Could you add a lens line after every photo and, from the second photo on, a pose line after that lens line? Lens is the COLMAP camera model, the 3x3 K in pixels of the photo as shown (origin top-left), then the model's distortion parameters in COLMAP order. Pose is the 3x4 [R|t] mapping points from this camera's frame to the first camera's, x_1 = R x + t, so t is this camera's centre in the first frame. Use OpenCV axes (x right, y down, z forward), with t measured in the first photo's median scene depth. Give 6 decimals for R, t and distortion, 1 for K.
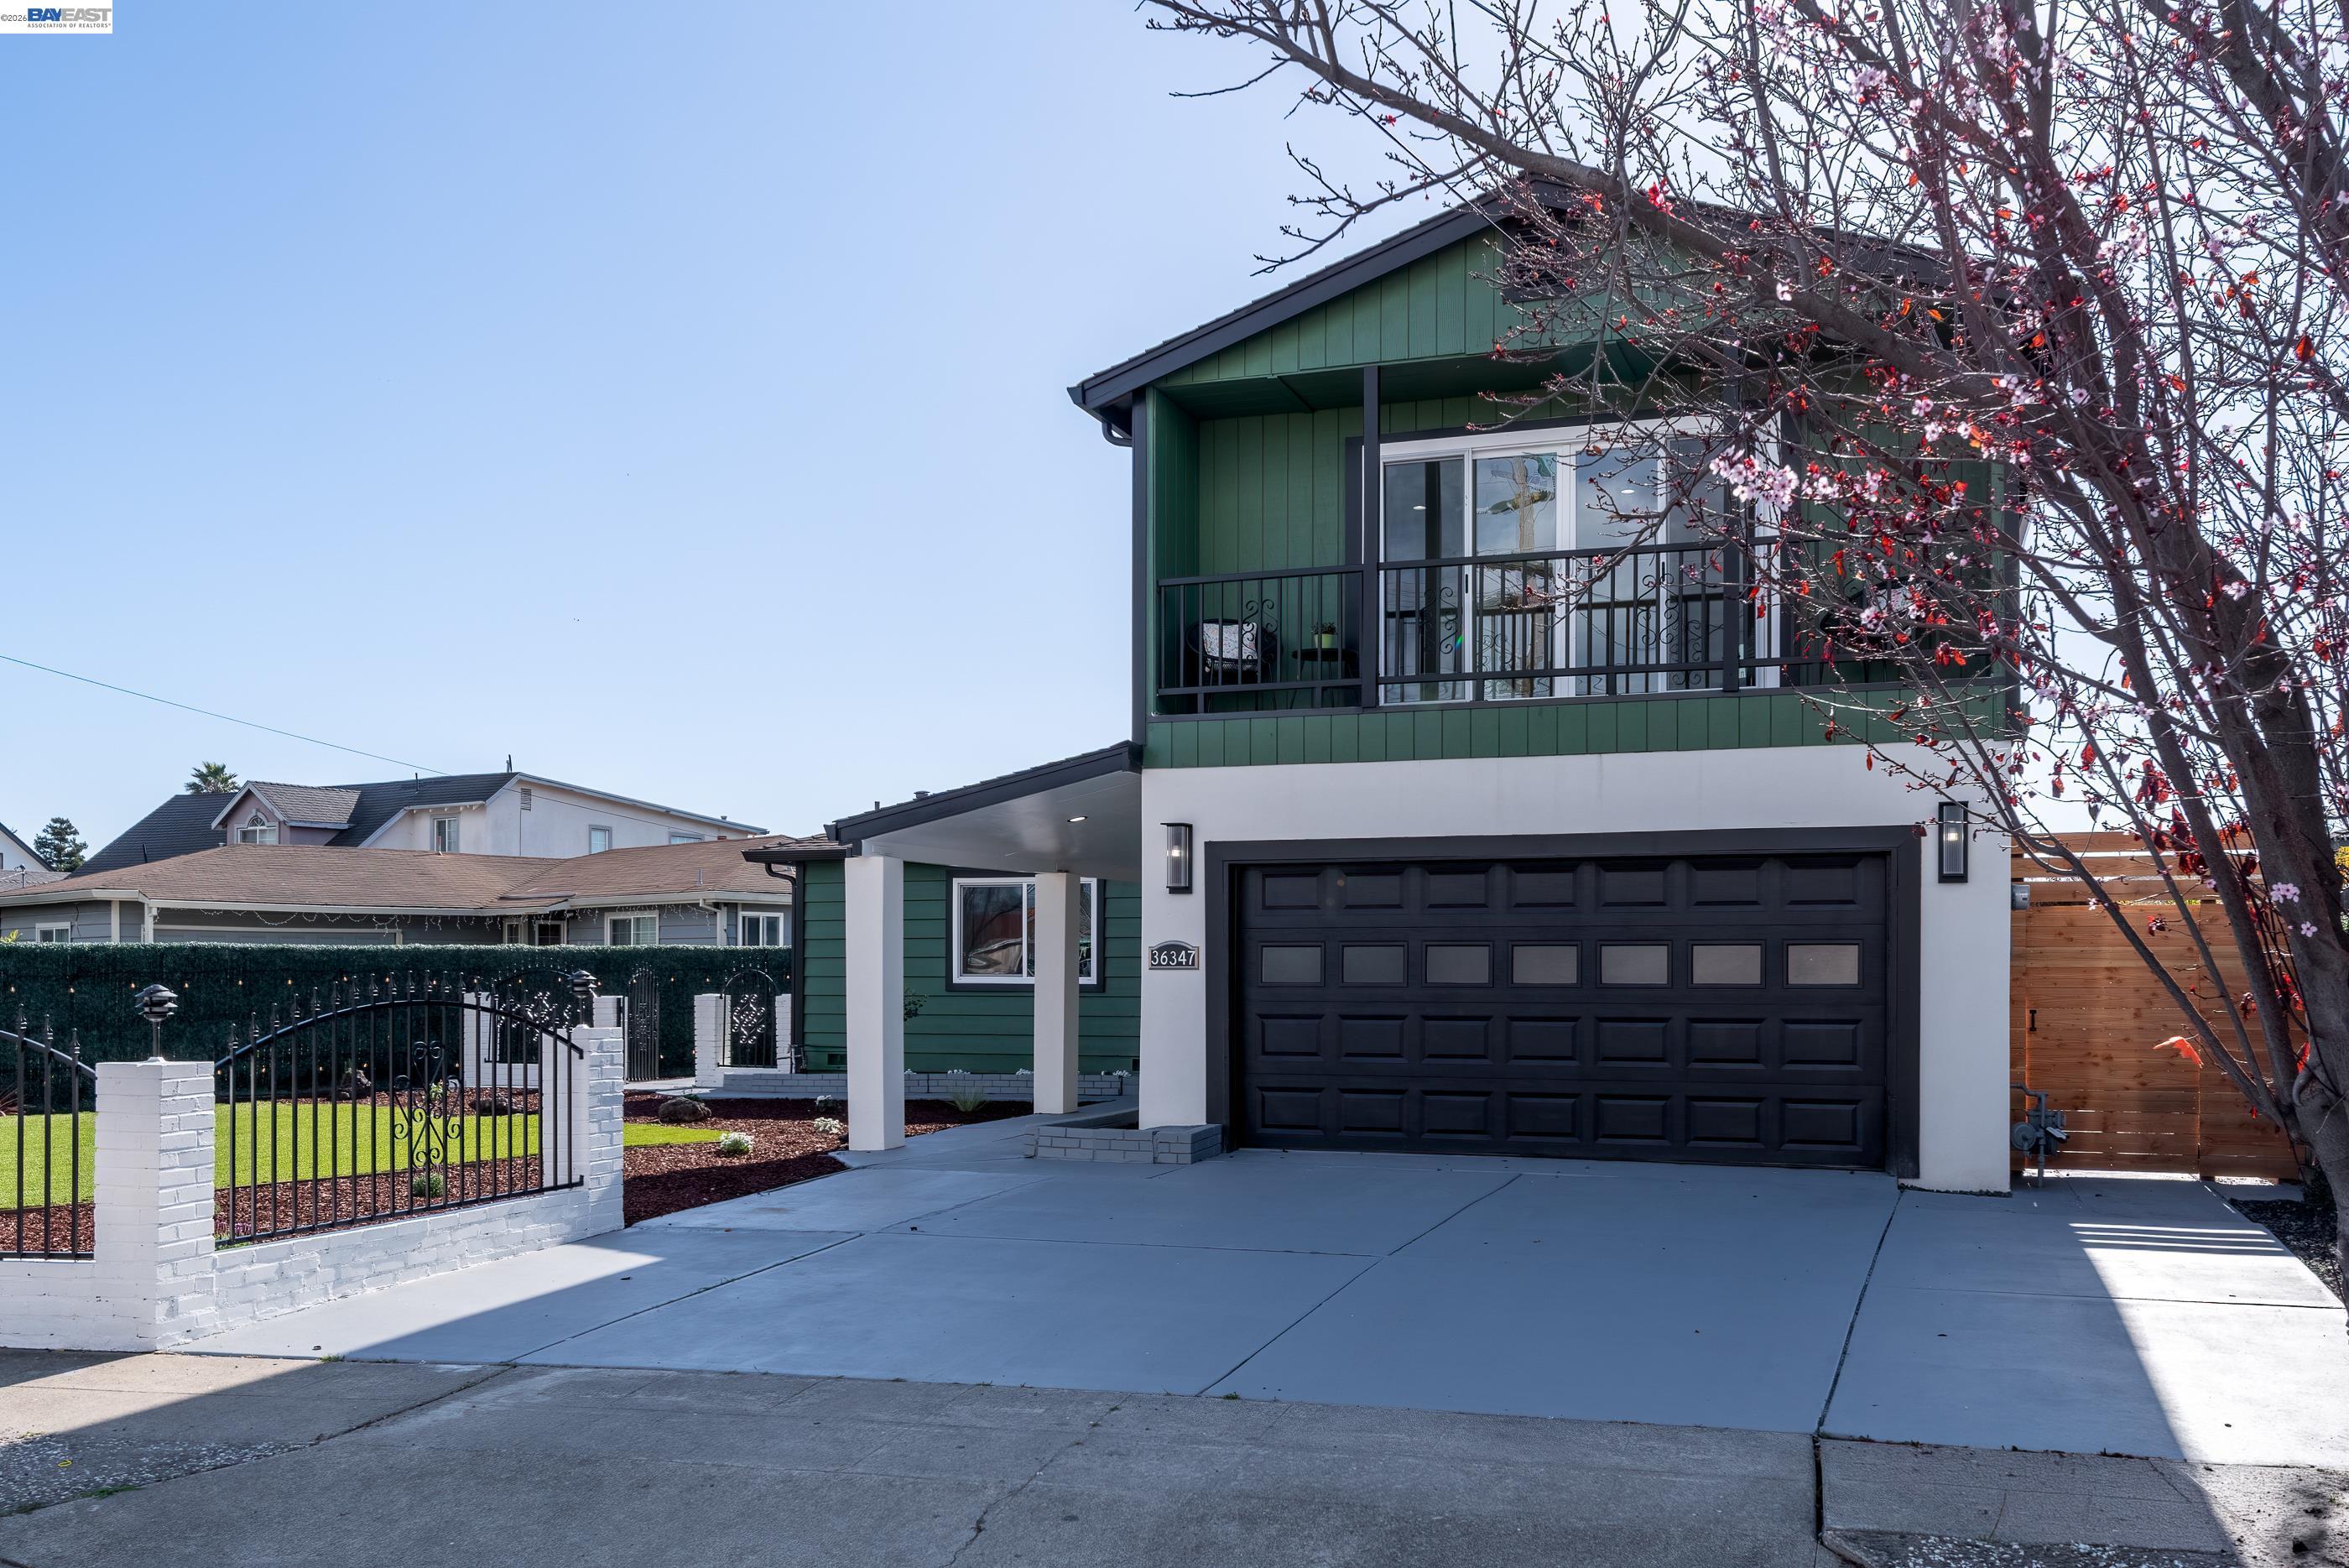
lens RADIAL K [[1763.7, 0, 1171.6], [0, 1763.7, 914.0], [0, 0, 1]] dist [0.037889, -0.004062]
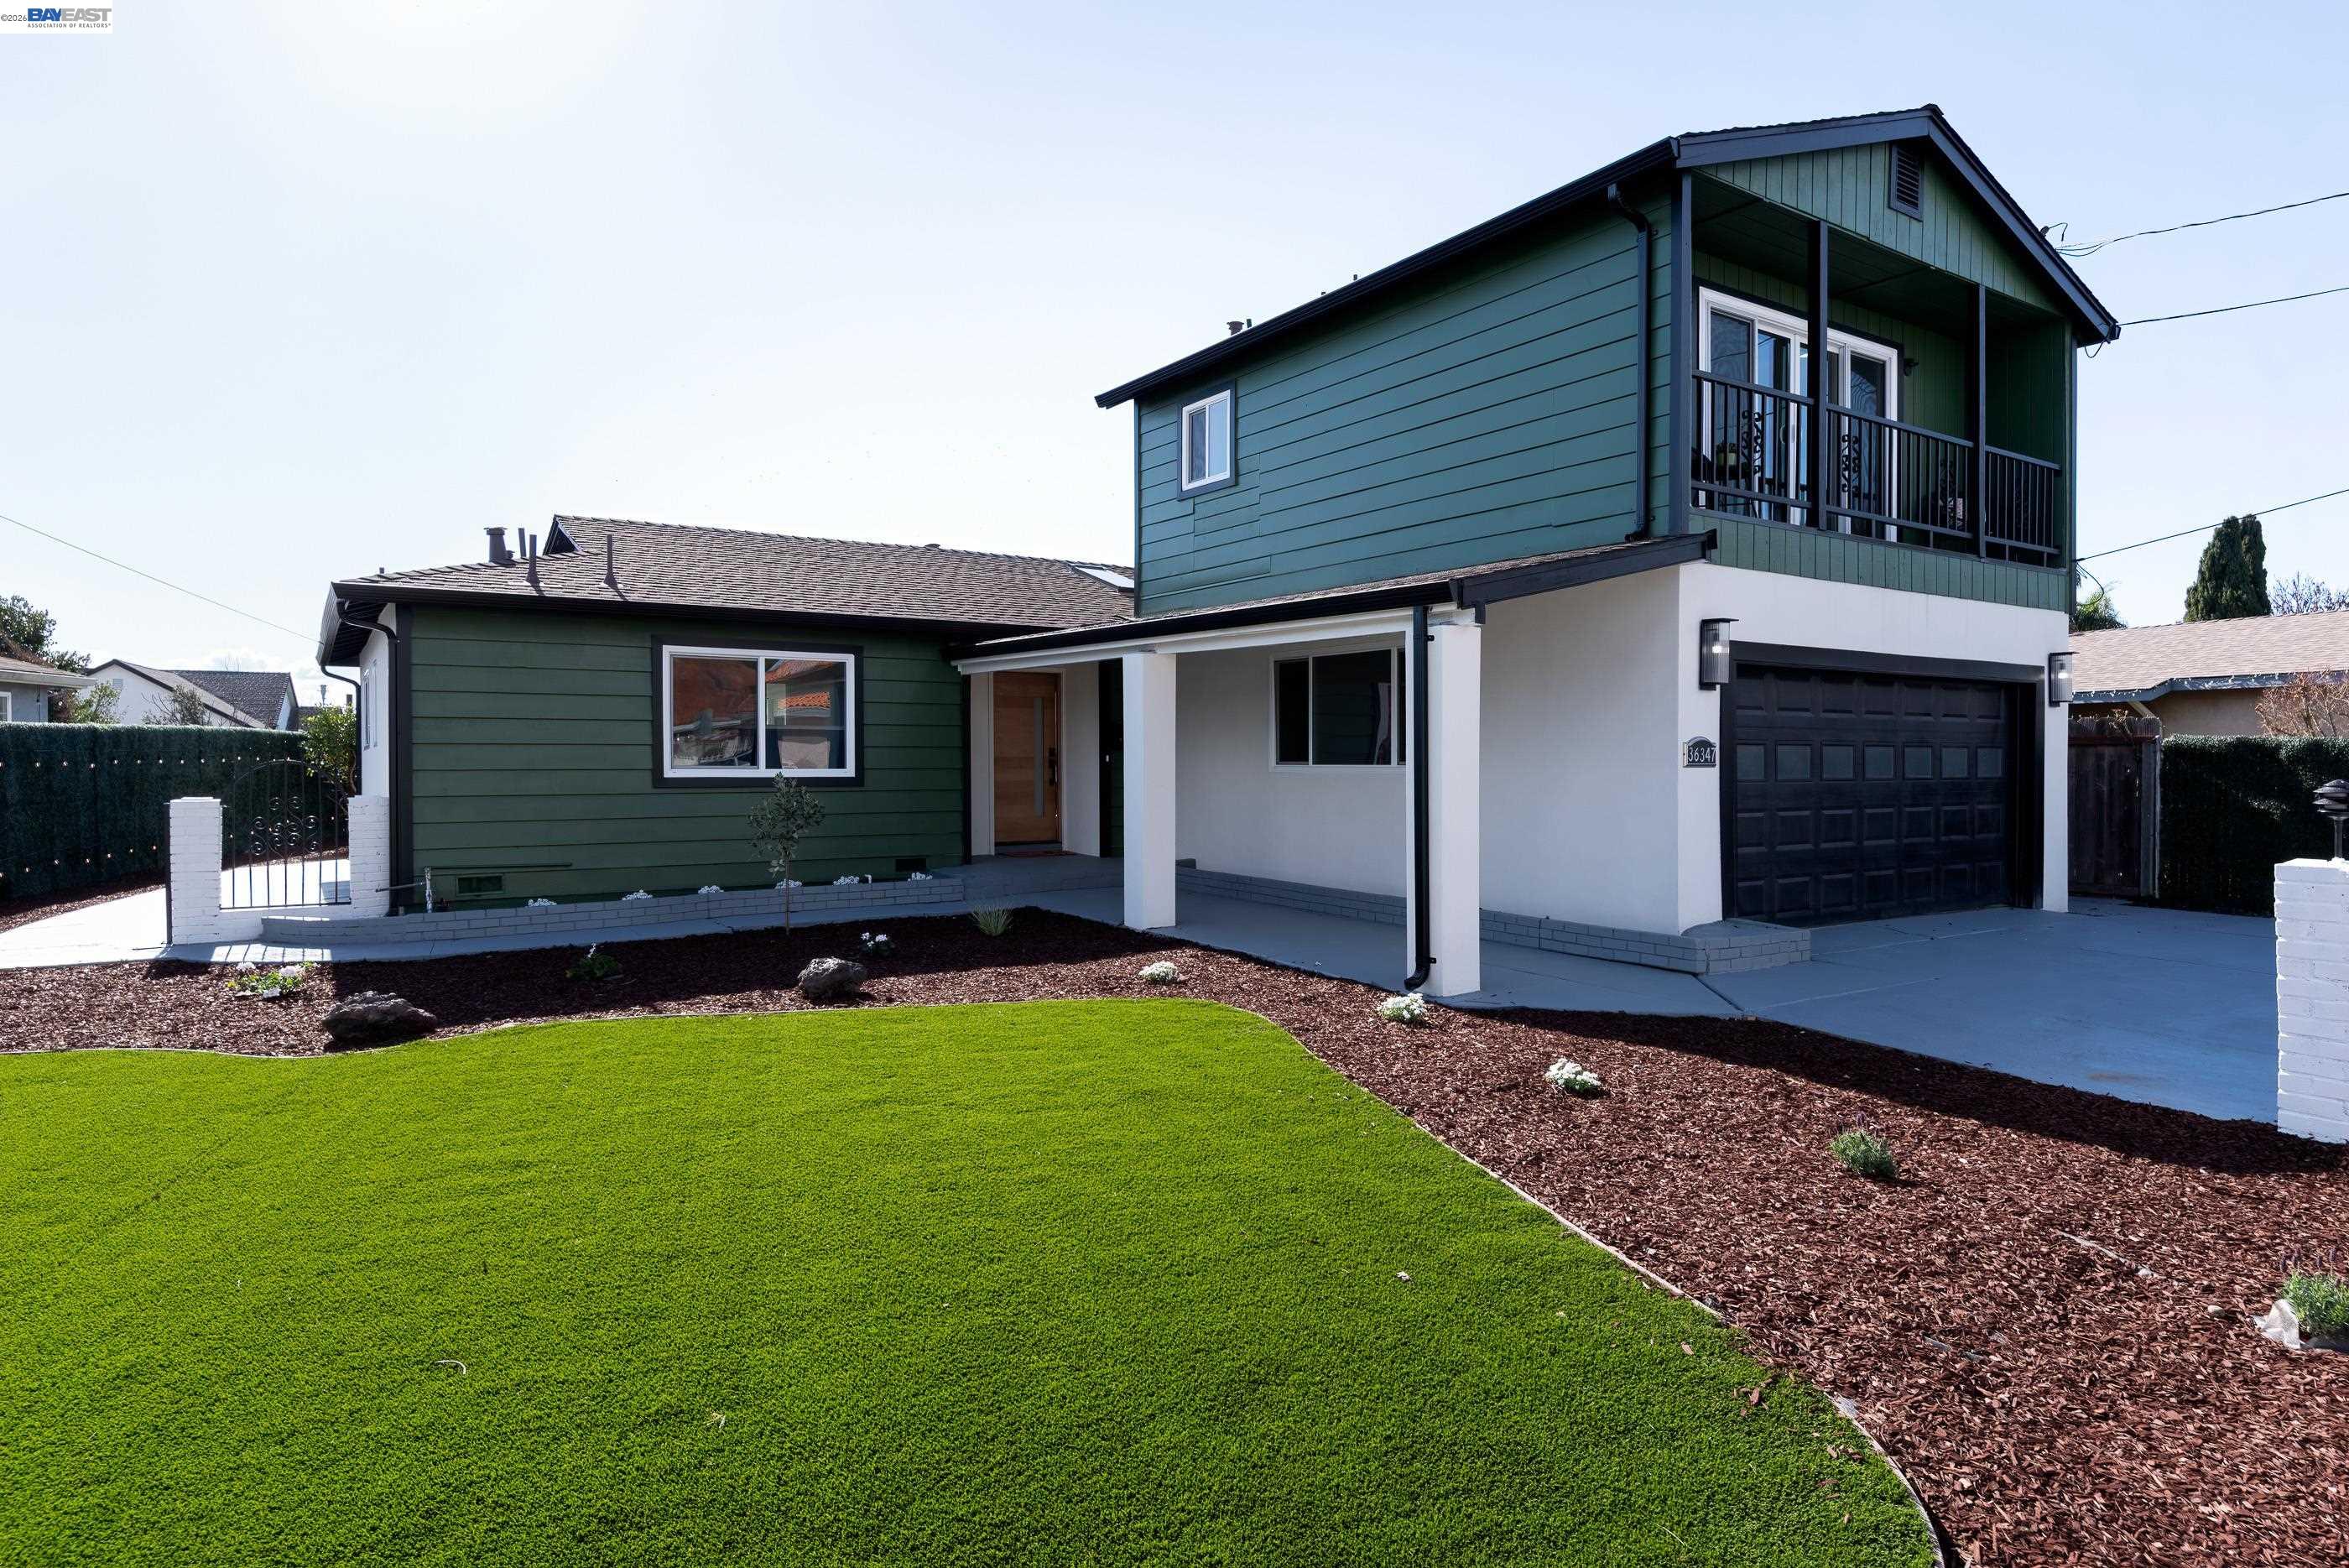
lens RADIAL K [[1339.9, 0, 1174.5], [0, 1339.9, 784.0], [0, 0, 1]] dist [-0.005442, -0.000241]
pose [[0.627000, -0.014512, 0.778884, -0.768524], [-0.028272, 0.998744, 0.041367, 0.018396], [-0.778506, -0.047958, 0.625802, 0.755868]]
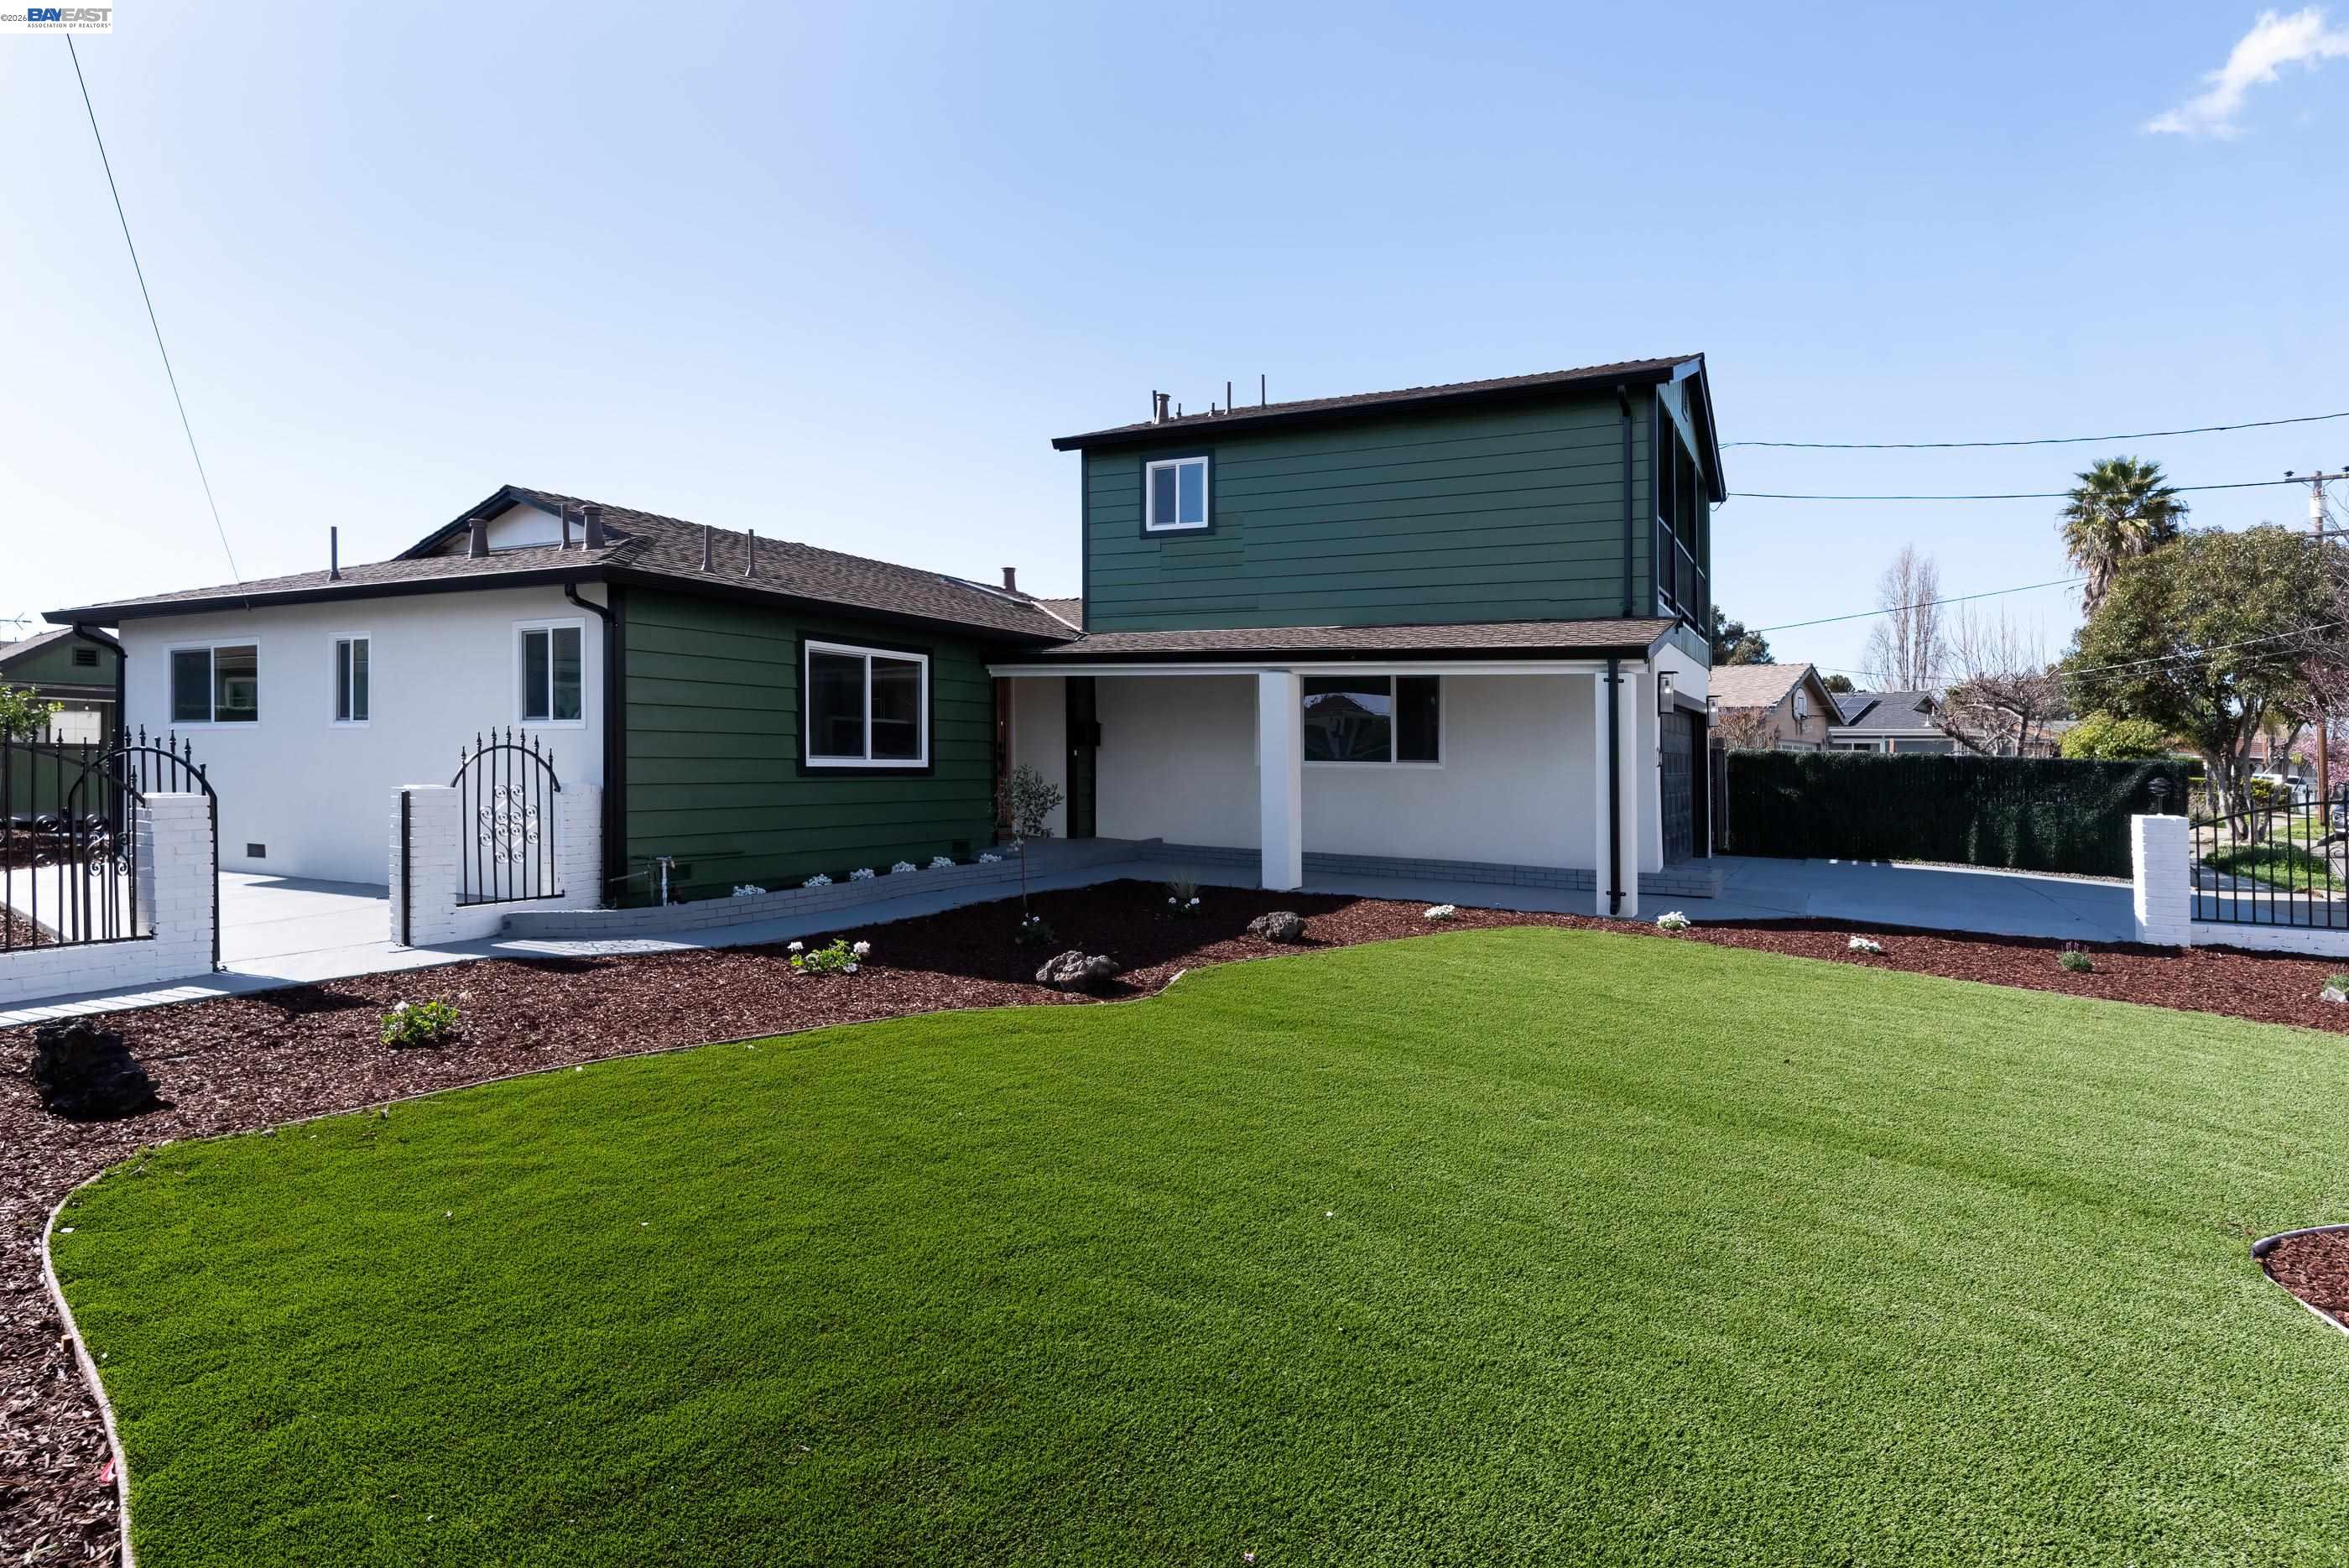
lens RADIAL K [[1264.5, 0, 1175.2], [0, 1264.5, 735.7], [0, 0, 1]] dist [0.001566, -0.000180]
pose [[0.167282, 0.017999, 0.985745, -1.162734], [-0.050085, 0.998697, -0.009736, 0.037402], [-0.984636, -0.047743, 0.167965, 1.245361]]
